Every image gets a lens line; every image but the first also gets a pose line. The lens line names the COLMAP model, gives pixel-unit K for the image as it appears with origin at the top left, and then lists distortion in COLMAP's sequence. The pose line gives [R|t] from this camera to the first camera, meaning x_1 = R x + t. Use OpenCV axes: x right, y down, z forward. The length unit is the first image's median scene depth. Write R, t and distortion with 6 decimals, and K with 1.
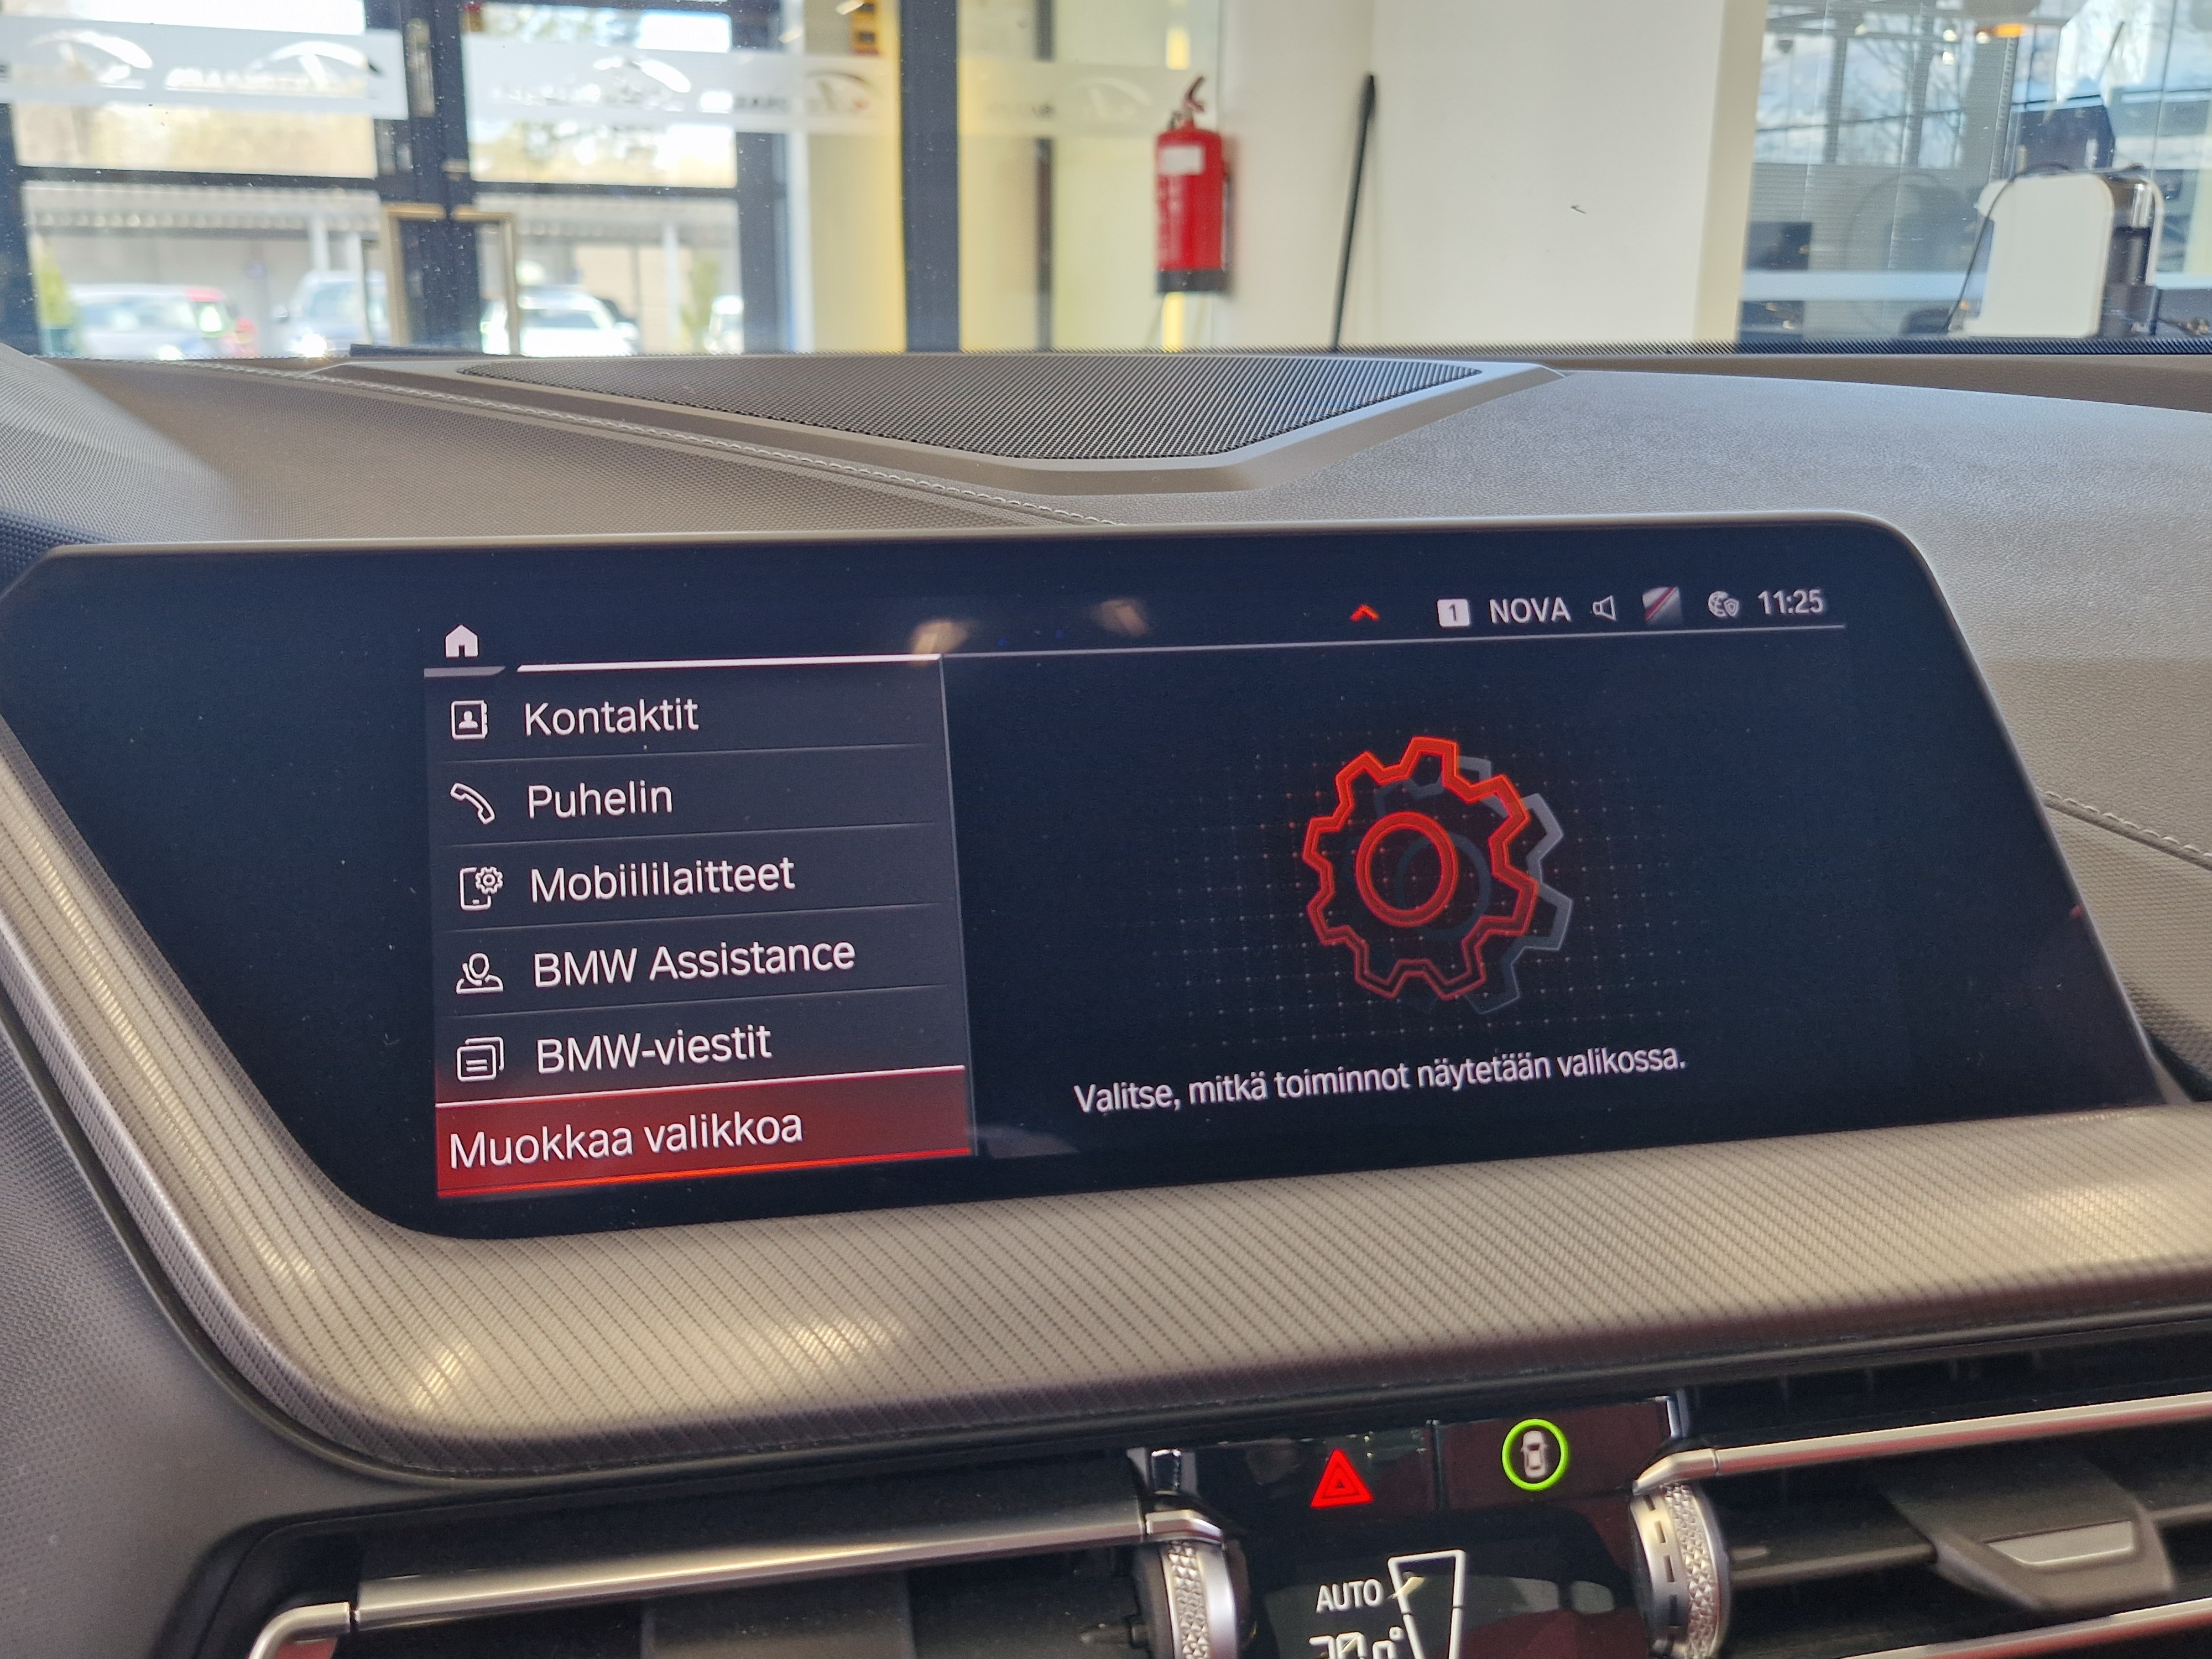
lens RADIAL K [[2050.3, 0, 1097.4], [0, 2050.3, 816.1], [0, 0, 1]] dist [0.033010, -0.027922]
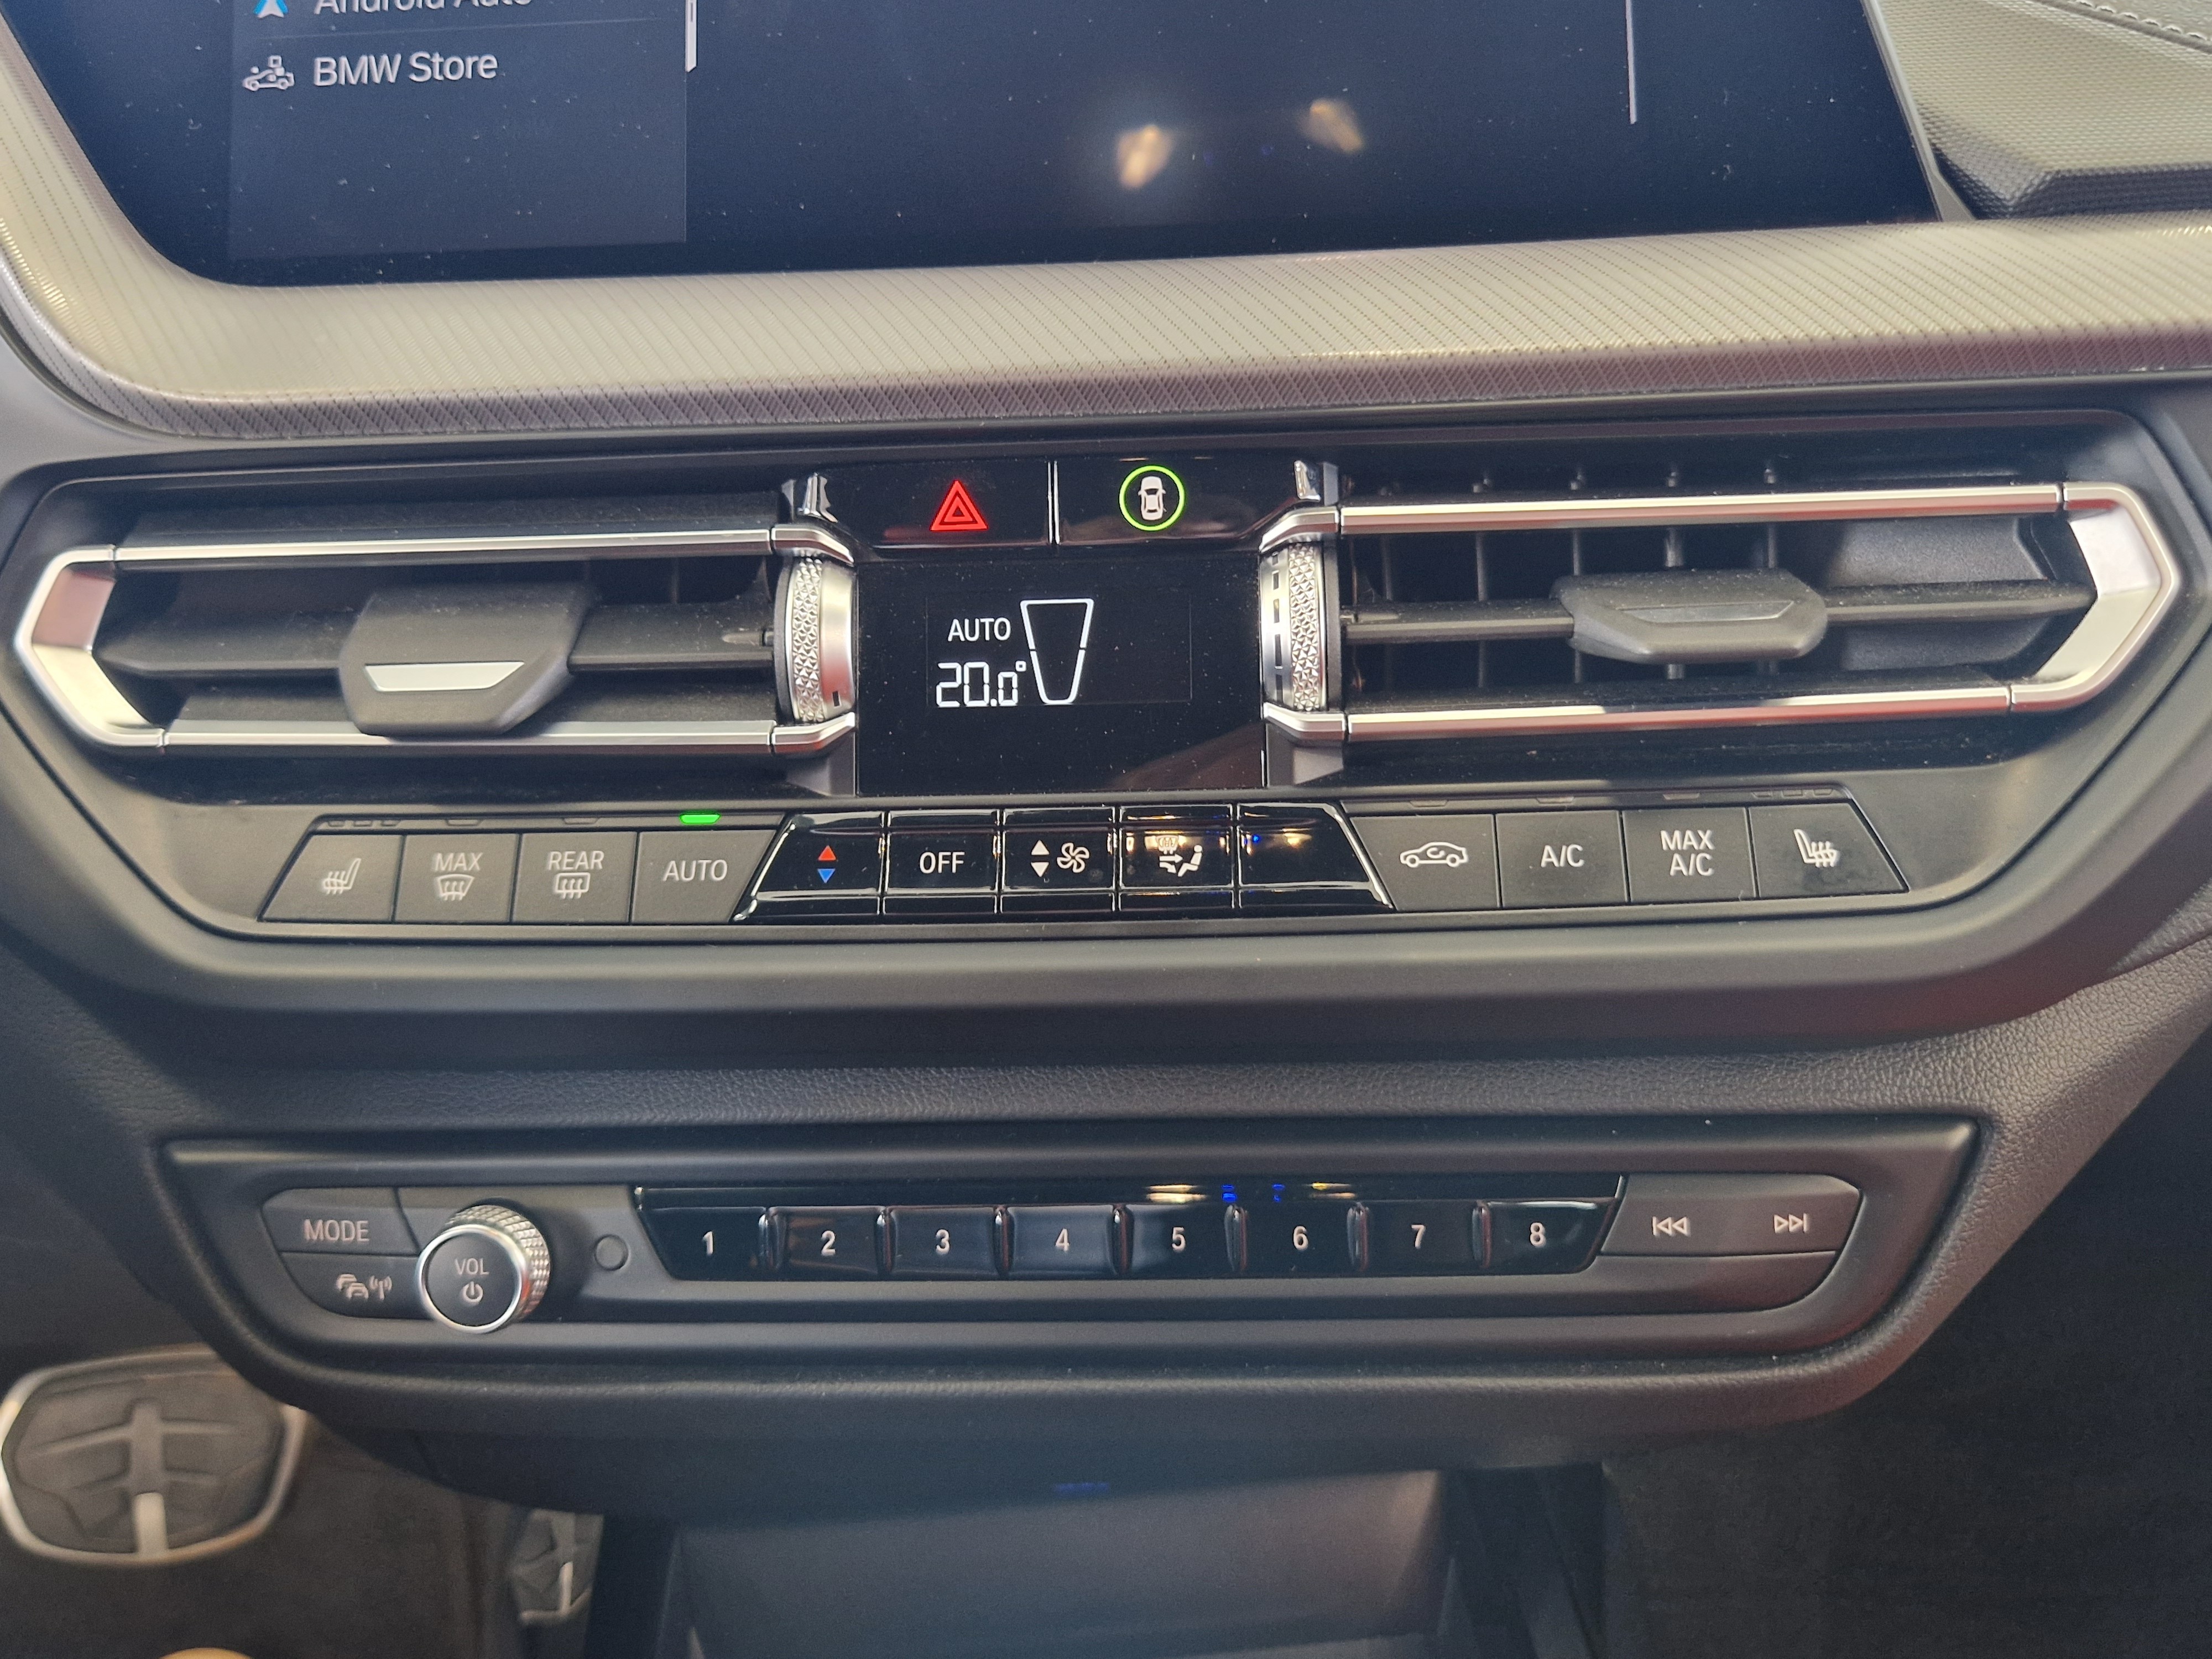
lens RADIAL K [[2050.3, 0, 1097.4], [0, 2050.3, 816.1], [0, 0, 1]] dist [0.033010, -0.027922]
pose [[0.962518, 0.041549, -0.268015, 0.457704], [-0.017736, 0.995723, 0.090666, 0.366128], [0.270636, -0.082514, 0.959139, -0.016006]]
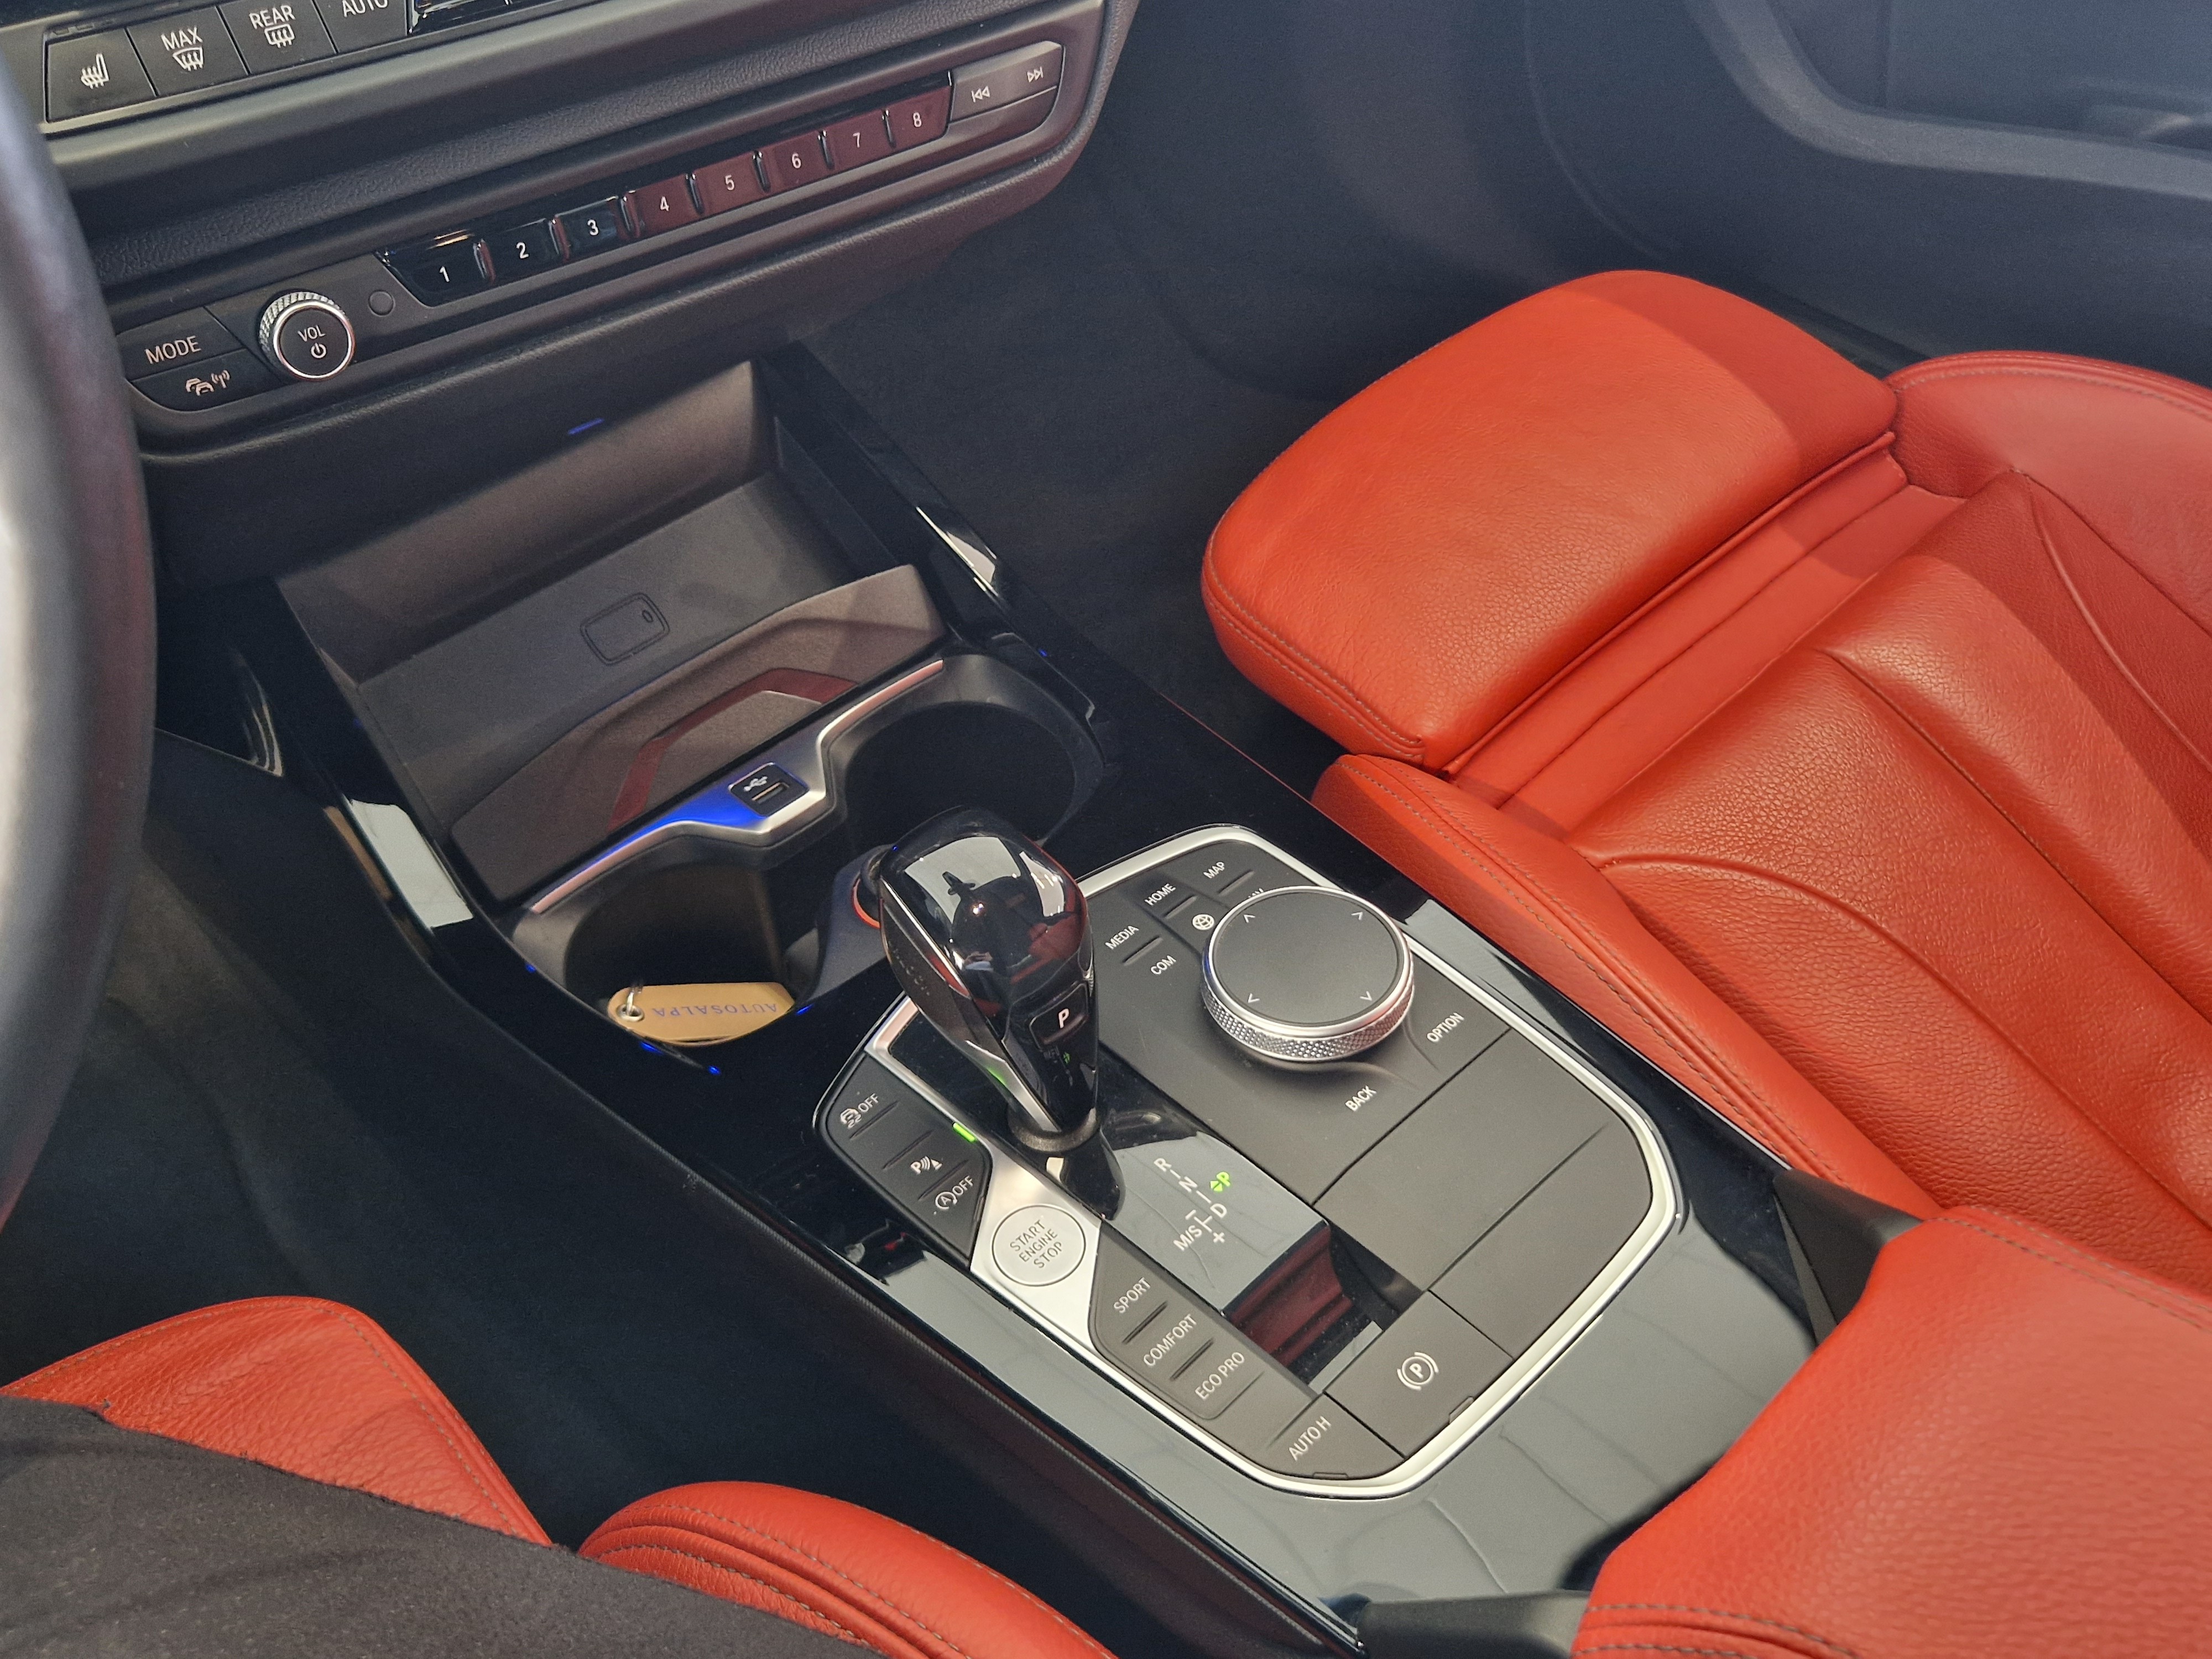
lens RADIAL K [[1997.4, 0, 1118.1], [0, 1997.4, 834.9], [0, 0, 1]] dist [0.017632, 0.000574]
pose [[0.911633, -0.298872, 0.282134, -0.093497], [0.108623, 0.837245, 0.535931, 0.283068], [-0.396390, -0.457926, 0.795725, -0.669006]]
